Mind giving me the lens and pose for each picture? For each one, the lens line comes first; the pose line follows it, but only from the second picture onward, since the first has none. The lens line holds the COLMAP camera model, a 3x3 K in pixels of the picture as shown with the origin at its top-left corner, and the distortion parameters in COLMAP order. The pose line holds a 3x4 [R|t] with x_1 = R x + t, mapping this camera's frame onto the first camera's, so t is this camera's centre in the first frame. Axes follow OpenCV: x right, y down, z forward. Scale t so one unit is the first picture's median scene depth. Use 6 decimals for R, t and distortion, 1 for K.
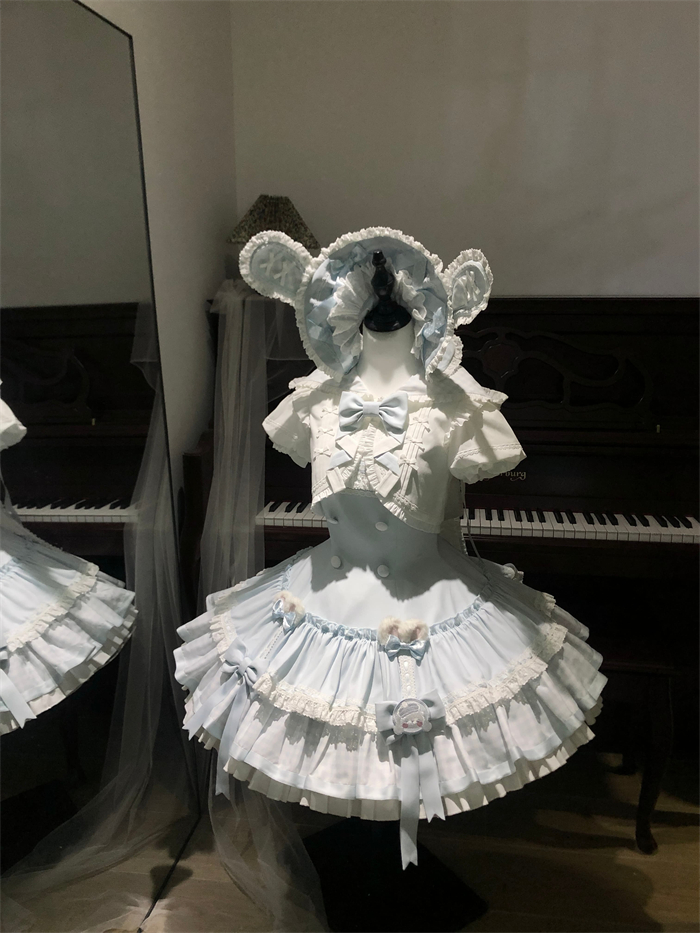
lens RADIAL K [[765.3, 0, 330.5], [0, 765.3, 469.7], [0, 0, 1]] dist [0.007221, 0.002441]
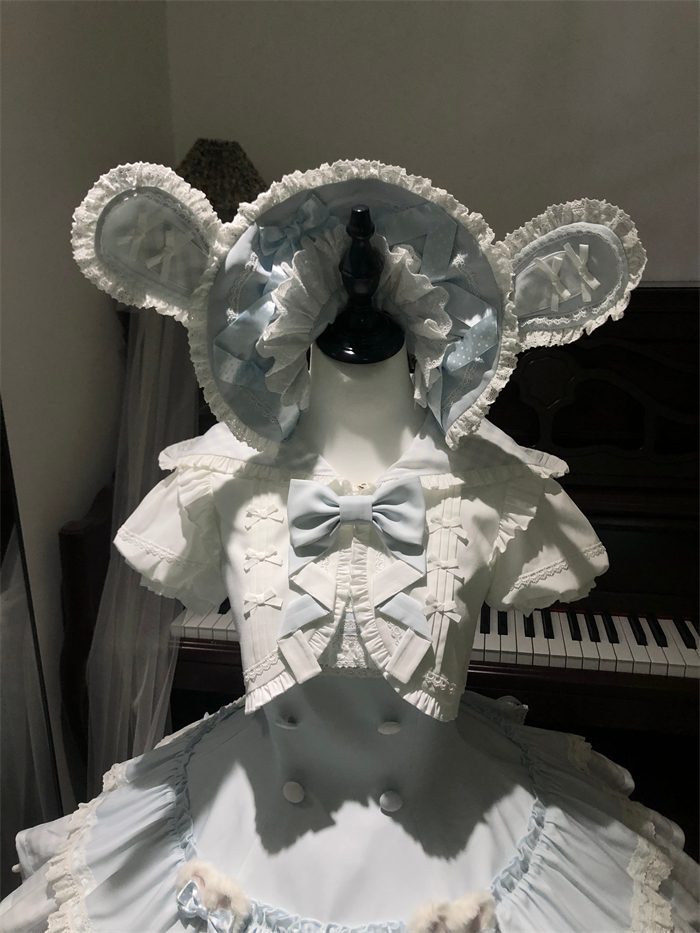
lens RADIAL K [[826.9, 0, 350.0], [0, 826.9, 453.8], [0, 0, 1]] dist [0.003118, -0.000519]
pose [[0.950508, -0.092458, 0.296625, -0.115623], [0.096074, 0.995371, 0.002397, -0.122384], [-0.295473, 0.026219, 0.954991, 0.471781]]
